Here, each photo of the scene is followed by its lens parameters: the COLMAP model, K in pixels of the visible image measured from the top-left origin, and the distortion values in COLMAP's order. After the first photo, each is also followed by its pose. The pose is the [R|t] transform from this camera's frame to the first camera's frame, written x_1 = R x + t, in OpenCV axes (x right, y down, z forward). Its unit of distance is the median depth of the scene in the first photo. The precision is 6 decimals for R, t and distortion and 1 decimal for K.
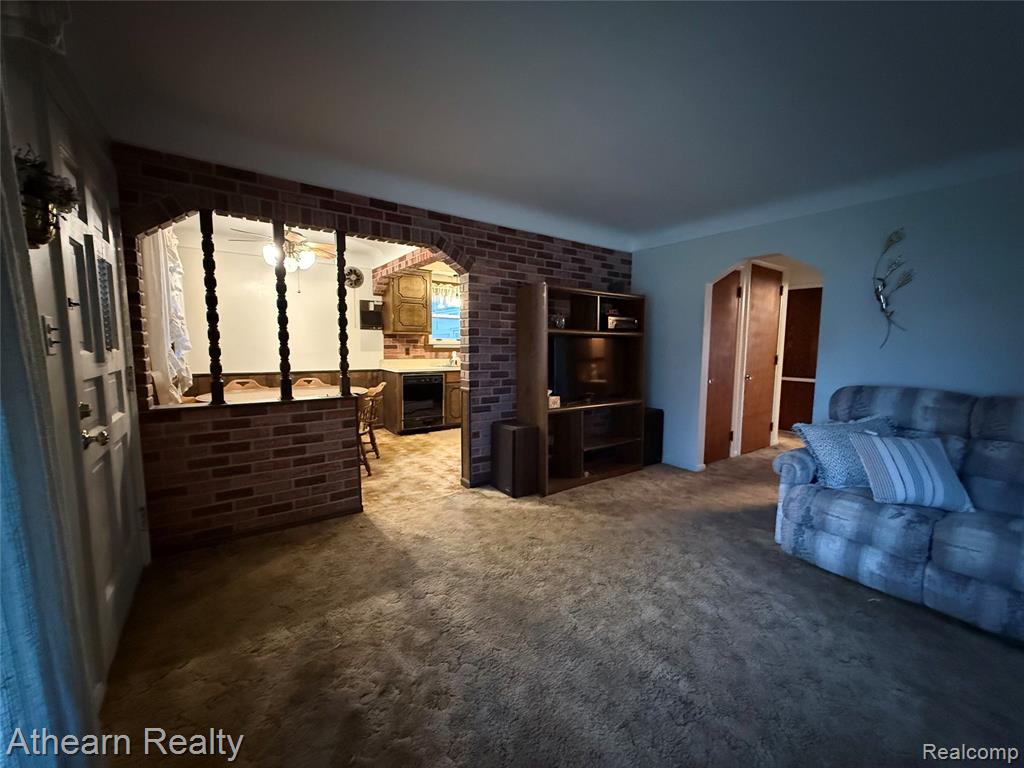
lens RADIAL K [[408.0, 0, 509.6], [0, 408.0, 383.9], [0, 0, 1]] dist [0.001343, 0.000214]
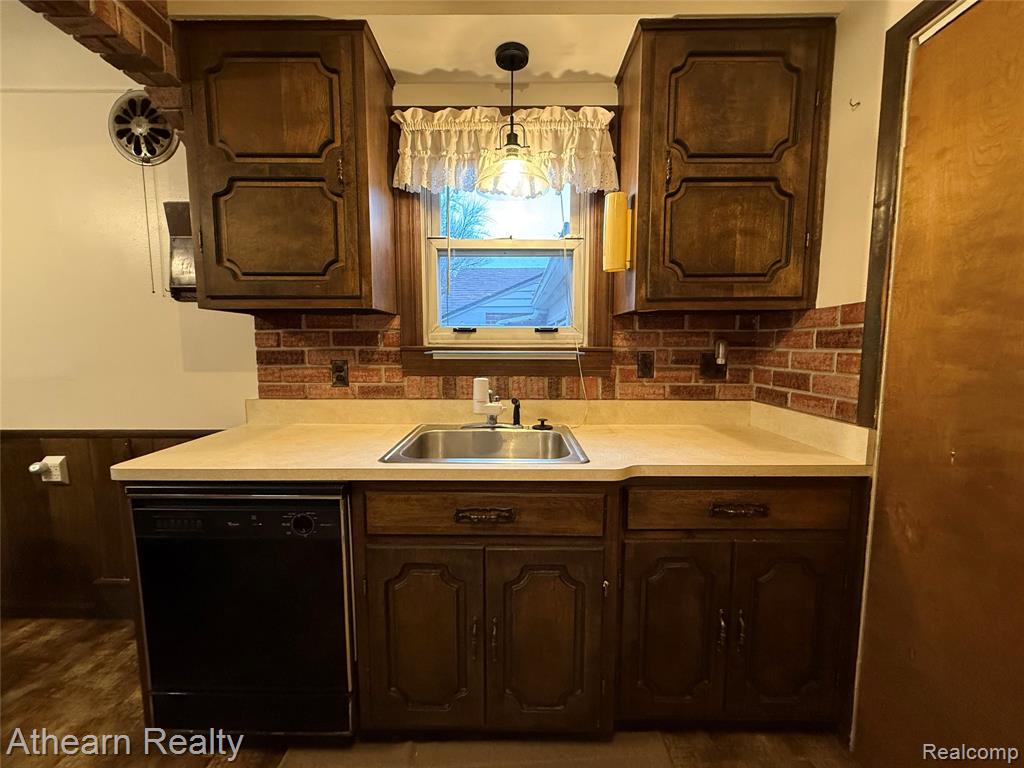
lens RADIAL K [[408.0, 0, 509.6], [0, 408.0, 383.9], [0, 0, 1]] dist [0.001343, 0.000214]
pose [[0.812858, 0.047802, -0.580497, 0.018508], [-0.050349, 0.998663, 0.011734, -0.090792], [0.580281, 0.019689, 0.814178, 0.930364]]
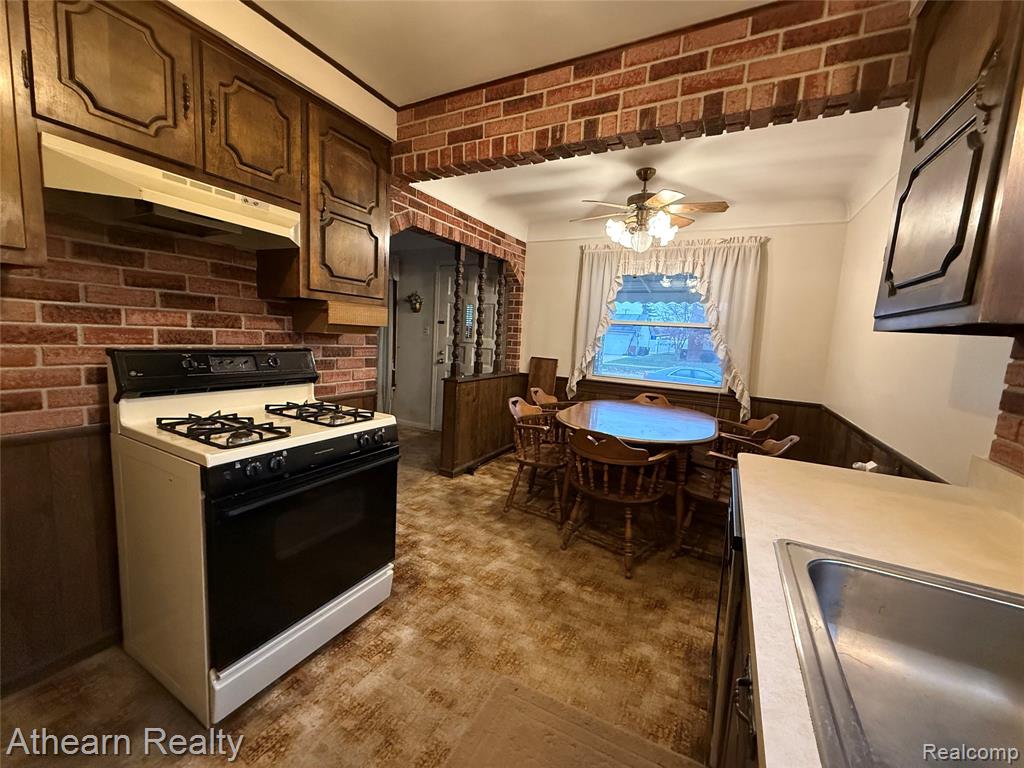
lens RADIAL K [[408.0, 0, 509.6], [0, 408.0, 383.9], [0, 0, 1]] dist [0.001343, 0.000214]
pose [[-0.892563, -0.001607, -0.450921, 0.000648], [-0.108370, 0.971449, 0.211049, -0.123638], [0.437708, 0.237241, -0.867254, 1.148328]]
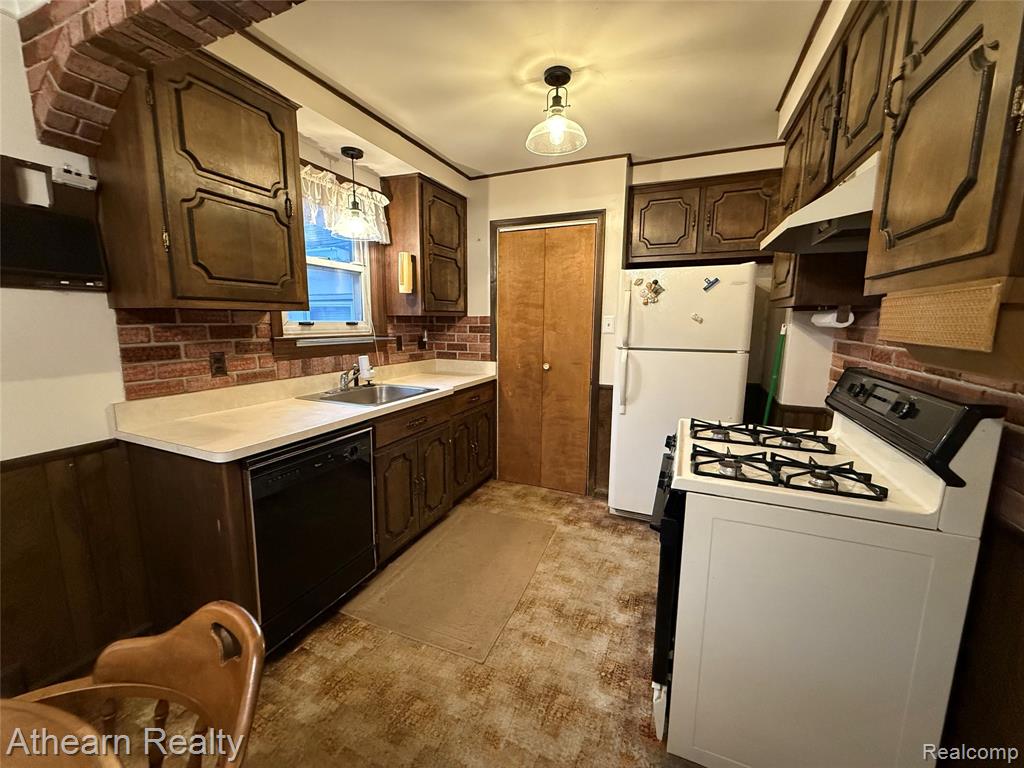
lens RADIAL K [[408.0, 0, 509.6], [0, 408.0, 383.9], [0, 0, 1]] dist [0.001343, 0.000214]
pose [[0.855395, -0.080524, 0.511679, -0.246044], [0.049898, 0.996058, 0.073335, -0.085135], [-0.515567, -0.037198, 0.856041, 0.684994]]
